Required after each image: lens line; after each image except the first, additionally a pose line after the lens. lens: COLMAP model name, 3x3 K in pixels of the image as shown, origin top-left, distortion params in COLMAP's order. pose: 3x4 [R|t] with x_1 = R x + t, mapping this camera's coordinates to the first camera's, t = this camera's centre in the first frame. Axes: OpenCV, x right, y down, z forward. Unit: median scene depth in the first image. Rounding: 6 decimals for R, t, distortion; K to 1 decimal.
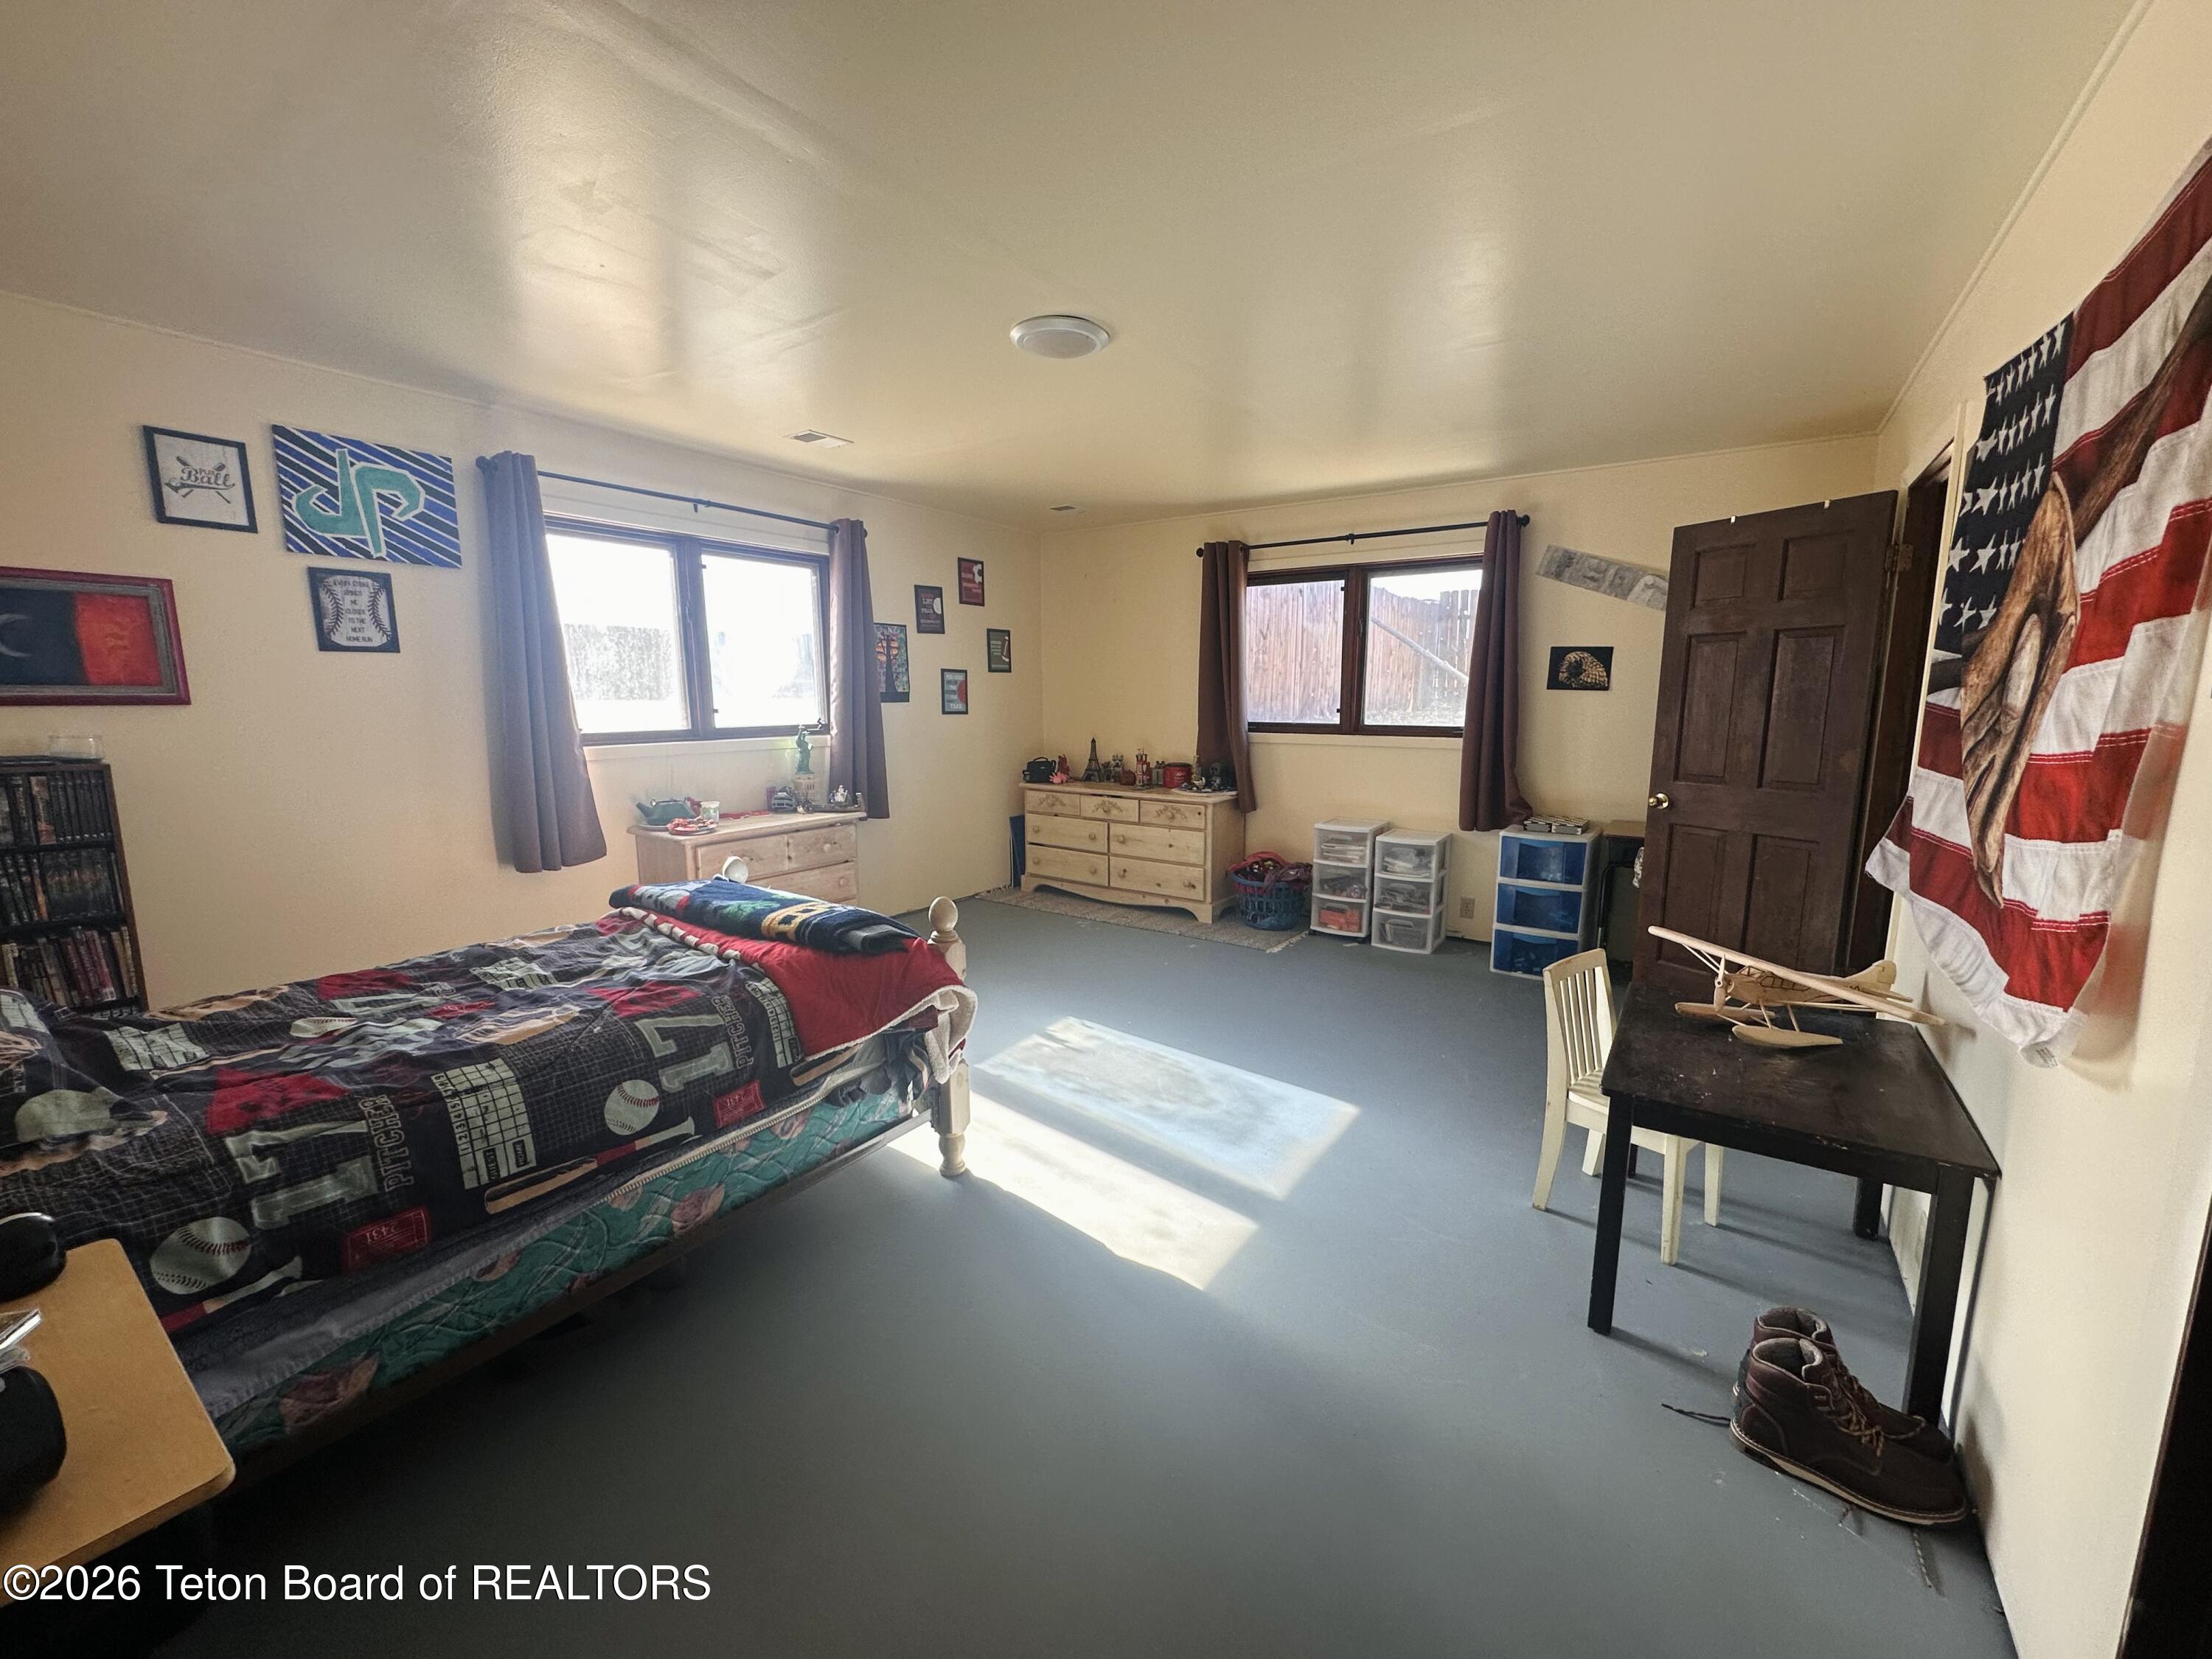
lens RADIAL K [[887.8, 0, 1103.6], [0, 887.8, 830.0], [0, 0, 1]] dist [0.001229, 0.000056]
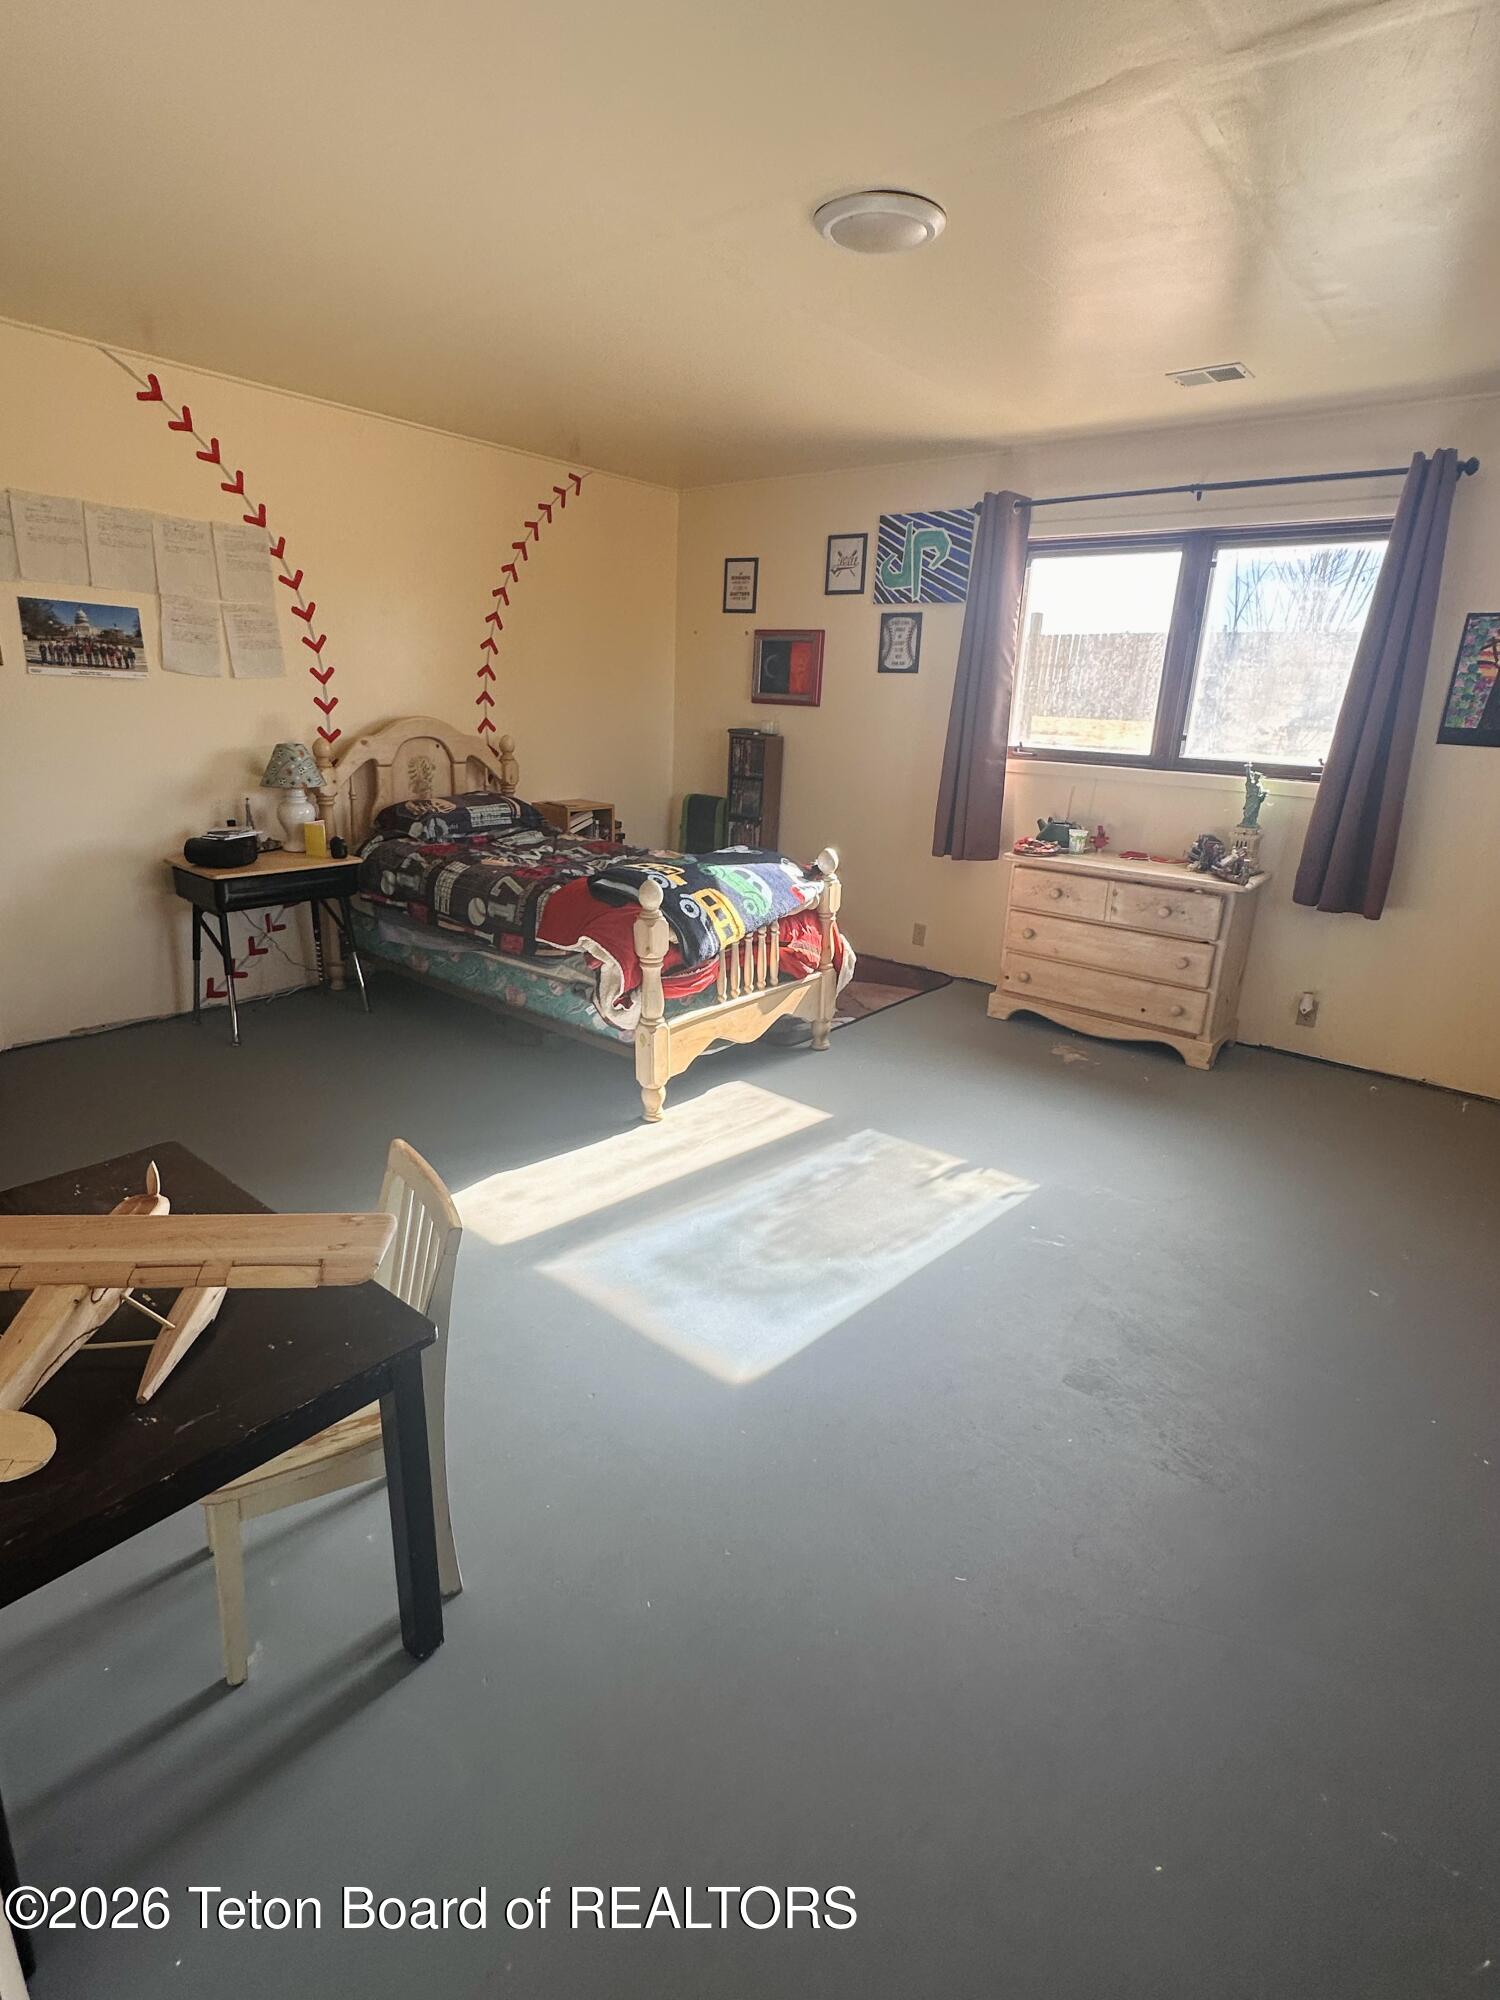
lens RADIAL K [[991.1, 0, 748.7], [0, 991.1, 997.7], [0, 0, 1]] dist [-0.002723, -0.000126]
pose [[-0.080798, 0.291835, -0.953050, 0.840282], [-0.191699, 0.933775, 0.302184, -0.151378], [0.978122, 0.207114, -0.019503, 0.921526]]
